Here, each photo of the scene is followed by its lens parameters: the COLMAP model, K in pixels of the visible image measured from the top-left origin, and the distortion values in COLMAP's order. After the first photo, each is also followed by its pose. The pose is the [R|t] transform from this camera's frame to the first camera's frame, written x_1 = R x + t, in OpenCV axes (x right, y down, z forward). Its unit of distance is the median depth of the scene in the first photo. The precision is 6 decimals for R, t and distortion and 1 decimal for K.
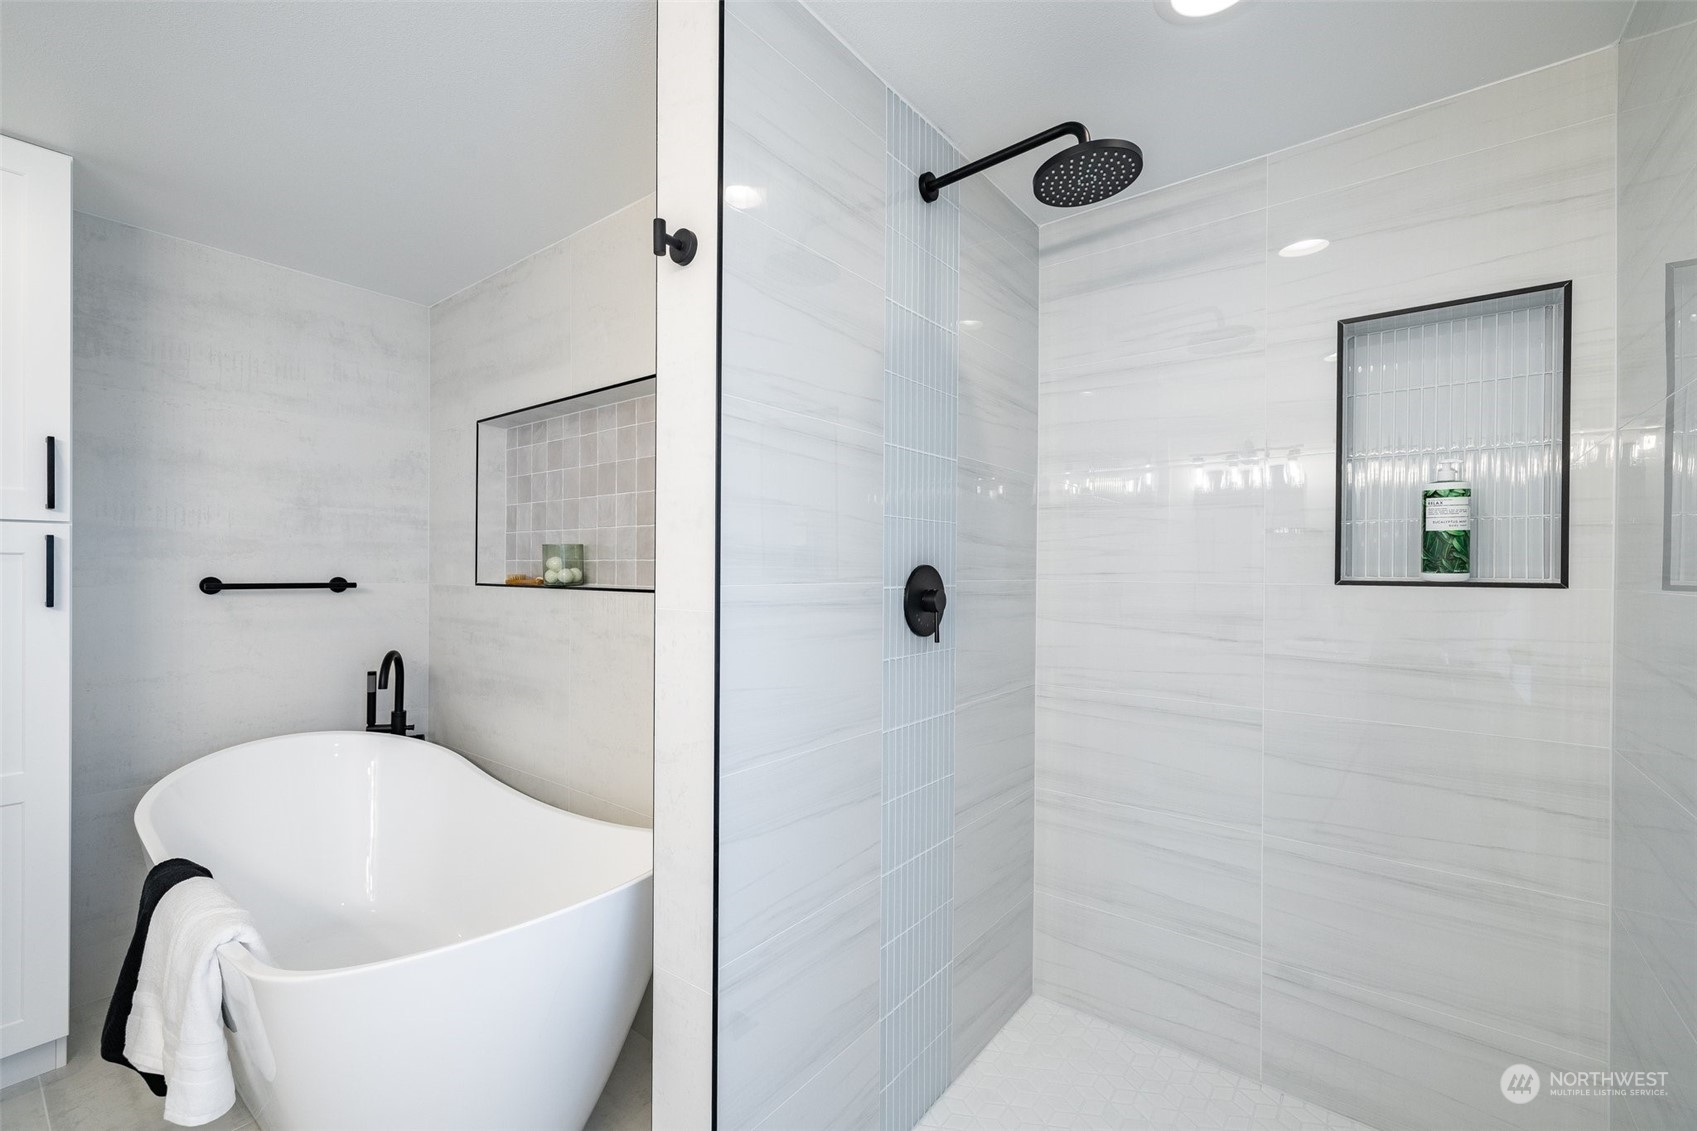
lens RADIAL K [[706.1, 0, 848.5], [0, 706.1, 565.5], [0, 0, 1]] dist [-0.000943, -0.000171]
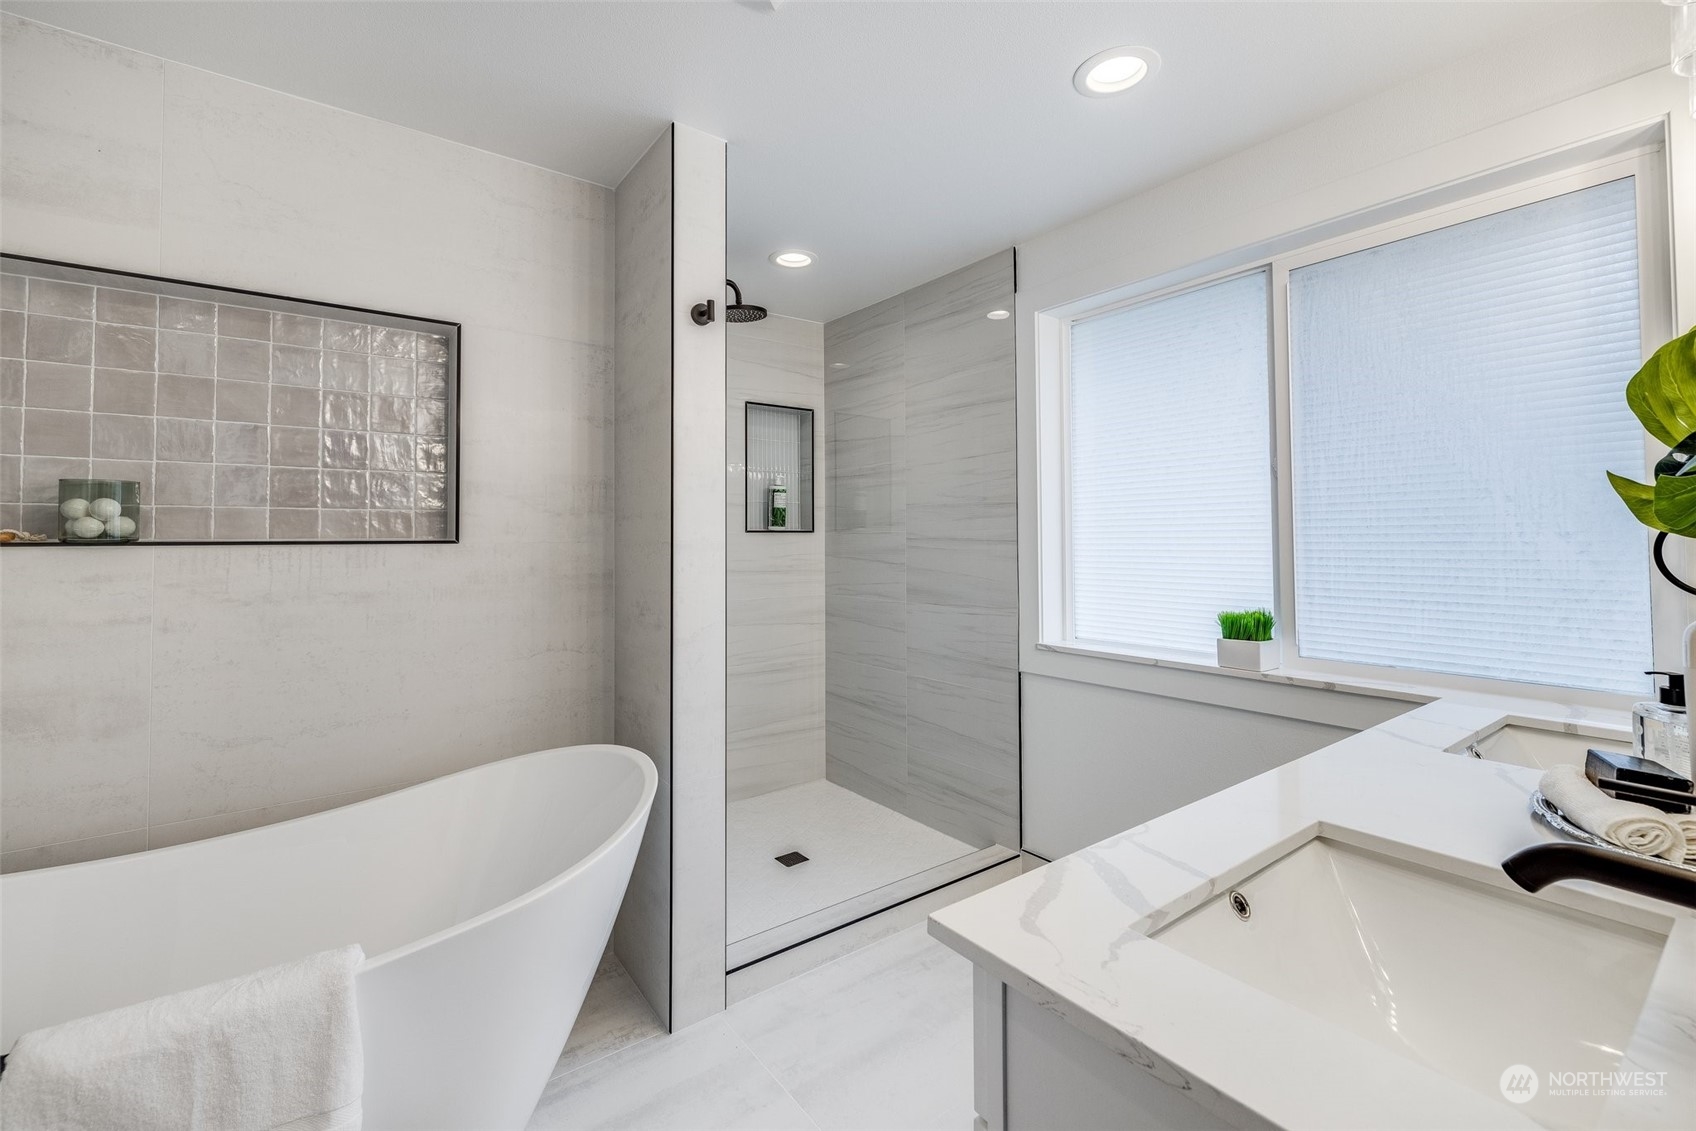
lens RADIAL K [[726.8, 0, 849.0], [0, 726.8, 519.9], [0, 0, 1]] dist [-0.000255, 0.000001]
pose [[0.263548, 0.018369, 0.964471, -1.222516], [0.006083, 0.999767, -0.020704, 0.035606], [-0.964627, 0.011323, 0.263375, 0.174502]]
